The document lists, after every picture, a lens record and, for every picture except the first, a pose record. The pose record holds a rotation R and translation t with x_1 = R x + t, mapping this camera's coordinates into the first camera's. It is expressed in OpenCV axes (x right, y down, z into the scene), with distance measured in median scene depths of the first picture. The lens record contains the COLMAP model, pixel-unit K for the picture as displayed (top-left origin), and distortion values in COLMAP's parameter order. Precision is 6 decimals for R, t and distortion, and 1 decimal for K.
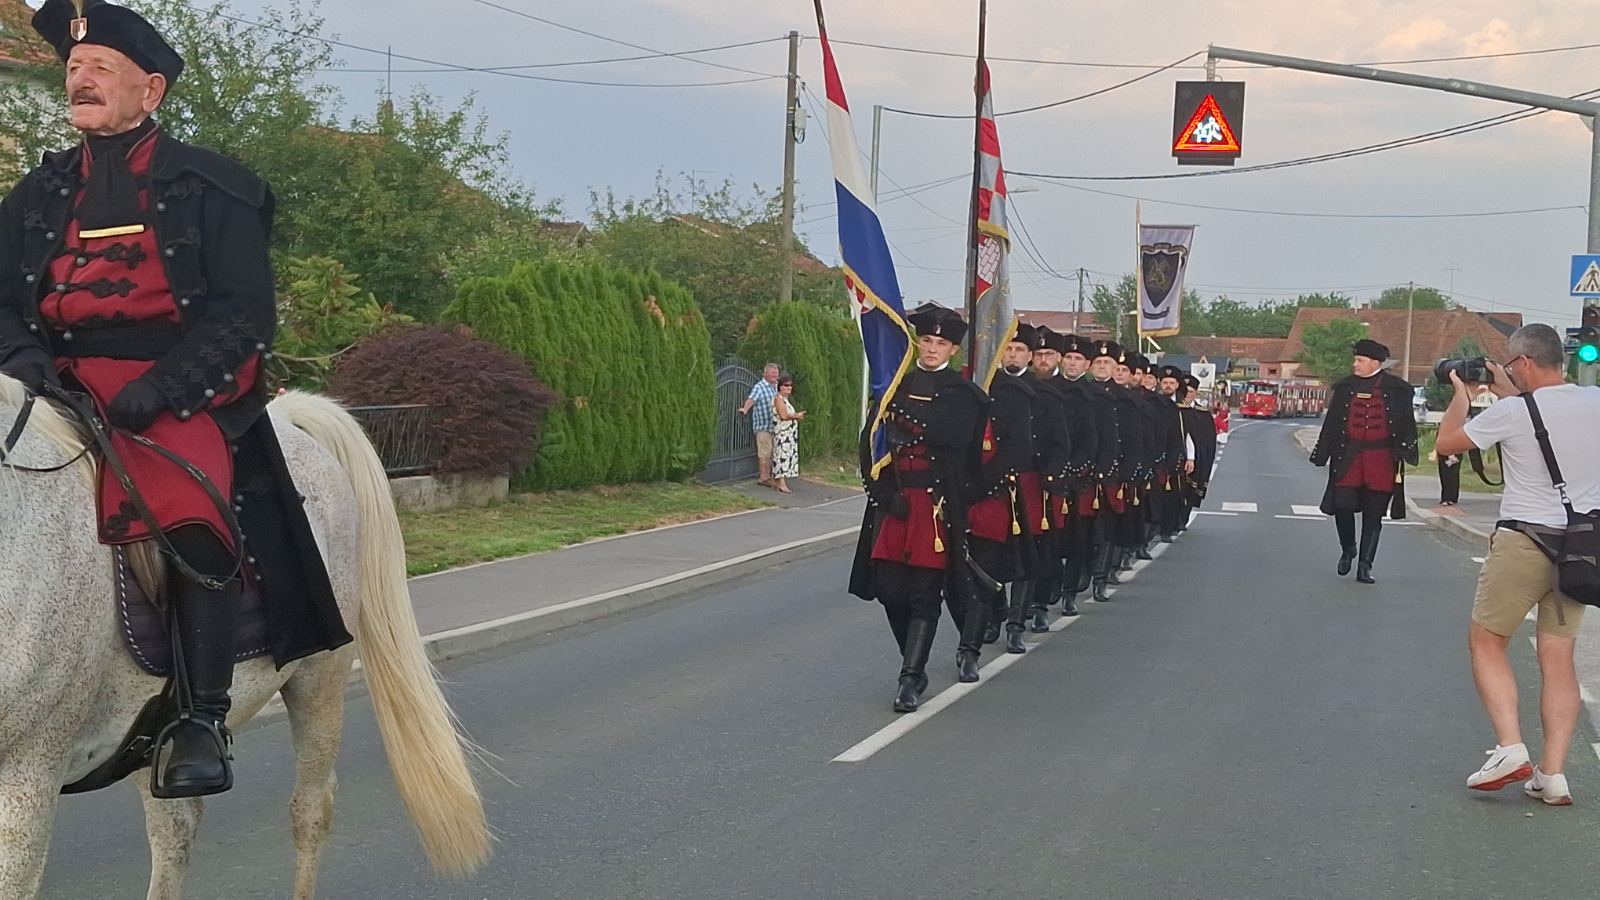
lens RADIAL K [[2354.8, 0, 795.4], [0, 2354.8, 455.2], [0, 0, 1]] dist [0.300081, -1.043481]
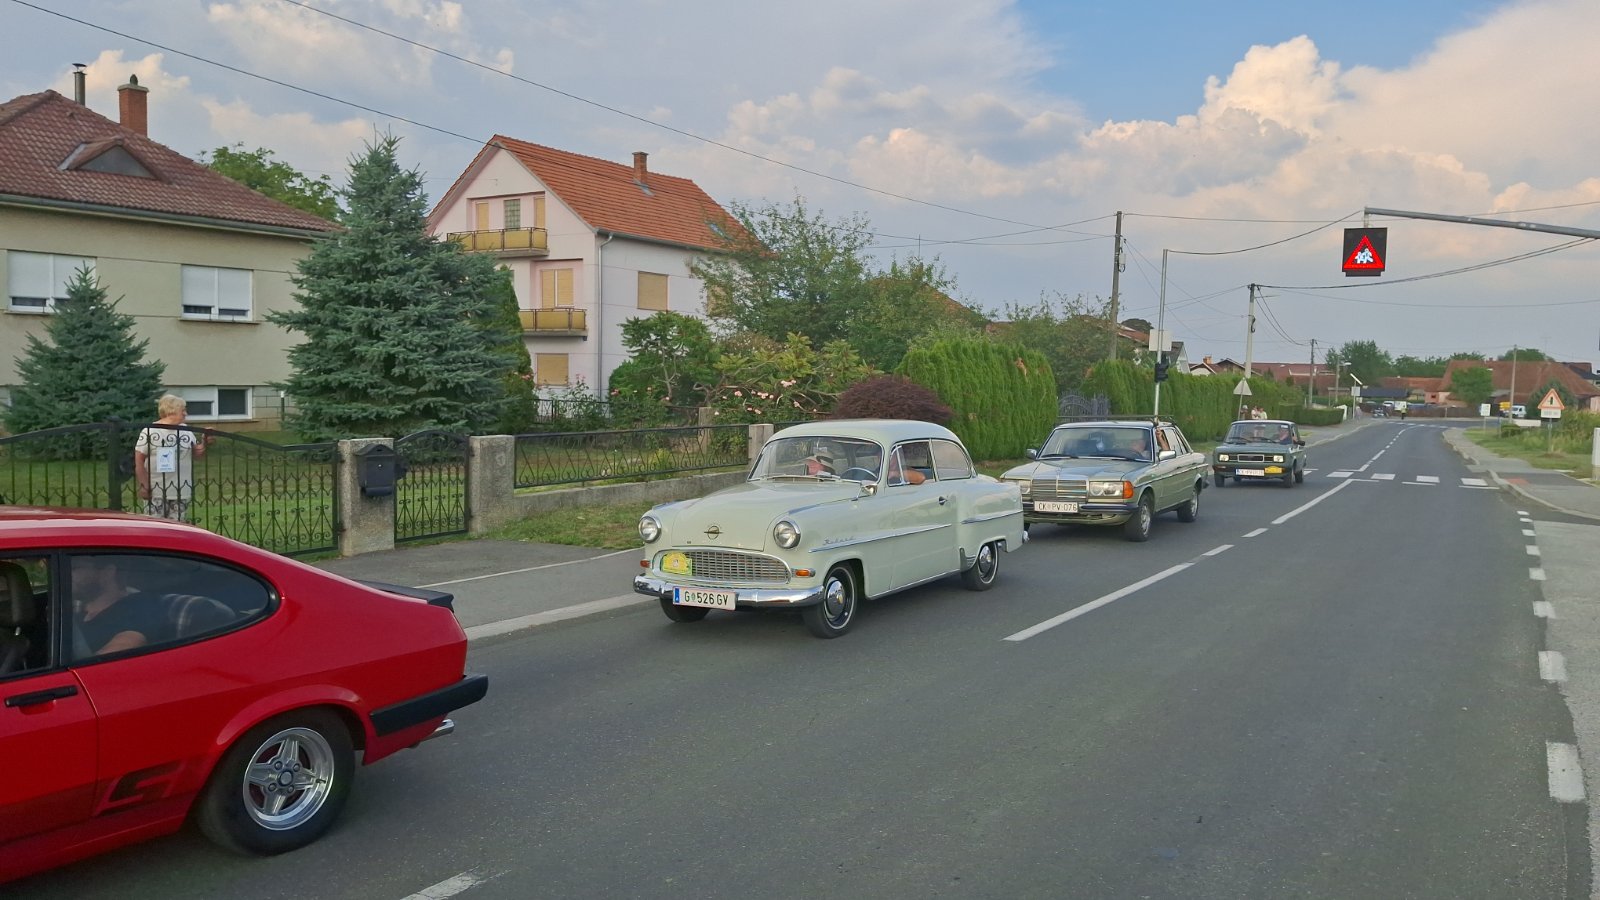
lens RADIAL K [[1183.8, 0, 791.9], [0, 1183.8, 457.2], [0, 0, 1]] dist [0.124665, -0.223152]
pose [[0.956940, 0.009361, -0.290136, 0.031799], [-0.005487, 0.999885, 0.014163, -0.001877], [0.290235, -0.011961, 0.956881, 0.050550]]
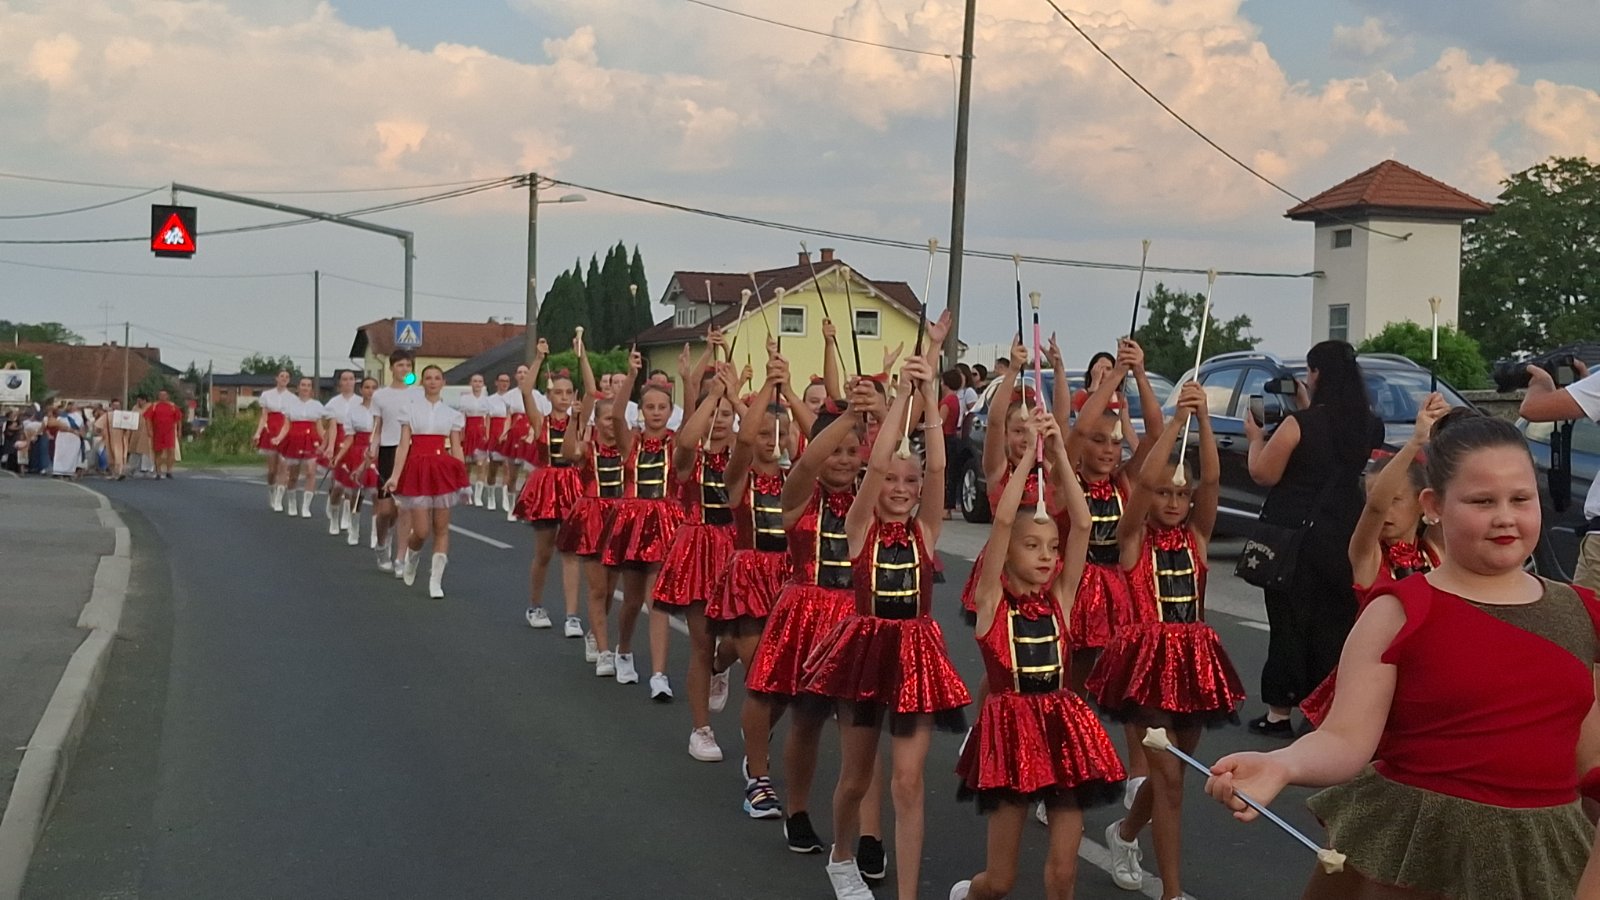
lens RADIAL K [[2356.0, 0, 795.5], [0, 2356.0, 460.2], [0, 0, 1]] dist [0.310024, -1.090152]
pose [[0.840056, -0.023638, 0.541984, -0.339586], [0.029841, 0.999551, -0.002658, 0.026948], [-0.541678, 0.018406, 0.840385, -0.538426]]
